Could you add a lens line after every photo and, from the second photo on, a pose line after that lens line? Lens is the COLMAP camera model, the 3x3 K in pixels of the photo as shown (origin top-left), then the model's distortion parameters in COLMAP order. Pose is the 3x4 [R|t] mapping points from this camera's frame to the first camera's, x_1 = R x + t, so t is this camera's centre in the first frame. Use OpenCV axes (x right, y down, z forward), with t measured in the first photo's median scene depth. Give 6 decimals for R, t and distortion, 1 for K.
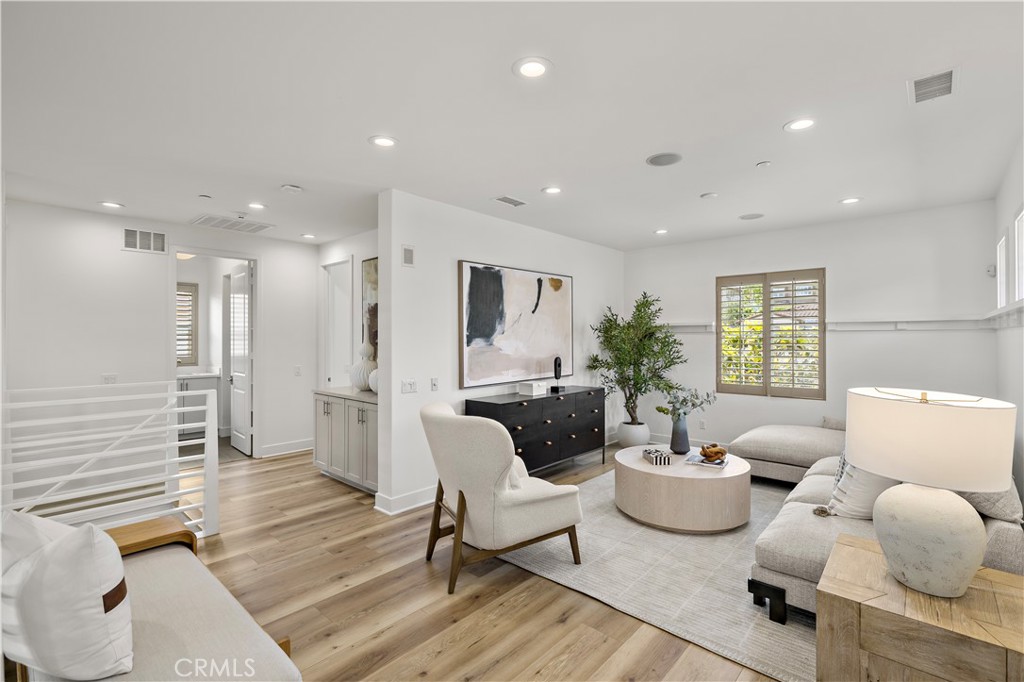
lens RADIAL K [[457.9, 0, 508.8], [0, 457.9, 338.9], [0, 0, 1]] dist [-0.007863, 0.001345]
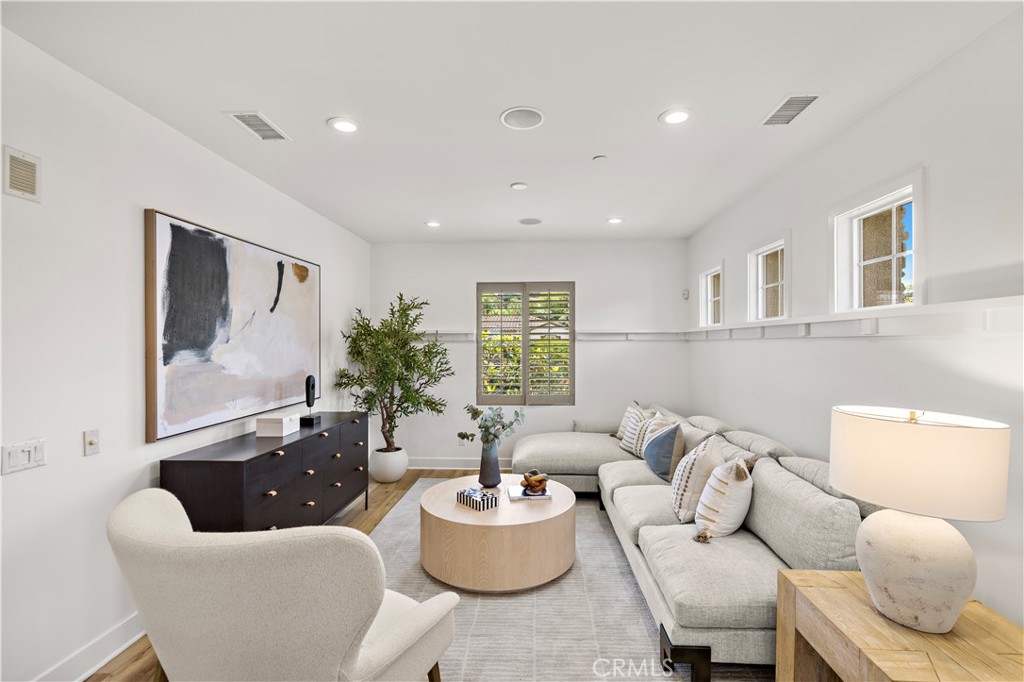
lens RADIAL K [[457.9, 0, 515.8], [0, 457.9, 342.8], [0, 0, 1]] dist [-0.007863, 0.001345]
pose [[0.774194, 0.002303, 0.632944, -0.104648], [0.002278, 0.999977, -0.006425, -0.006199], [-0.632944, 0.006416, 0.774171, 0.276996]]
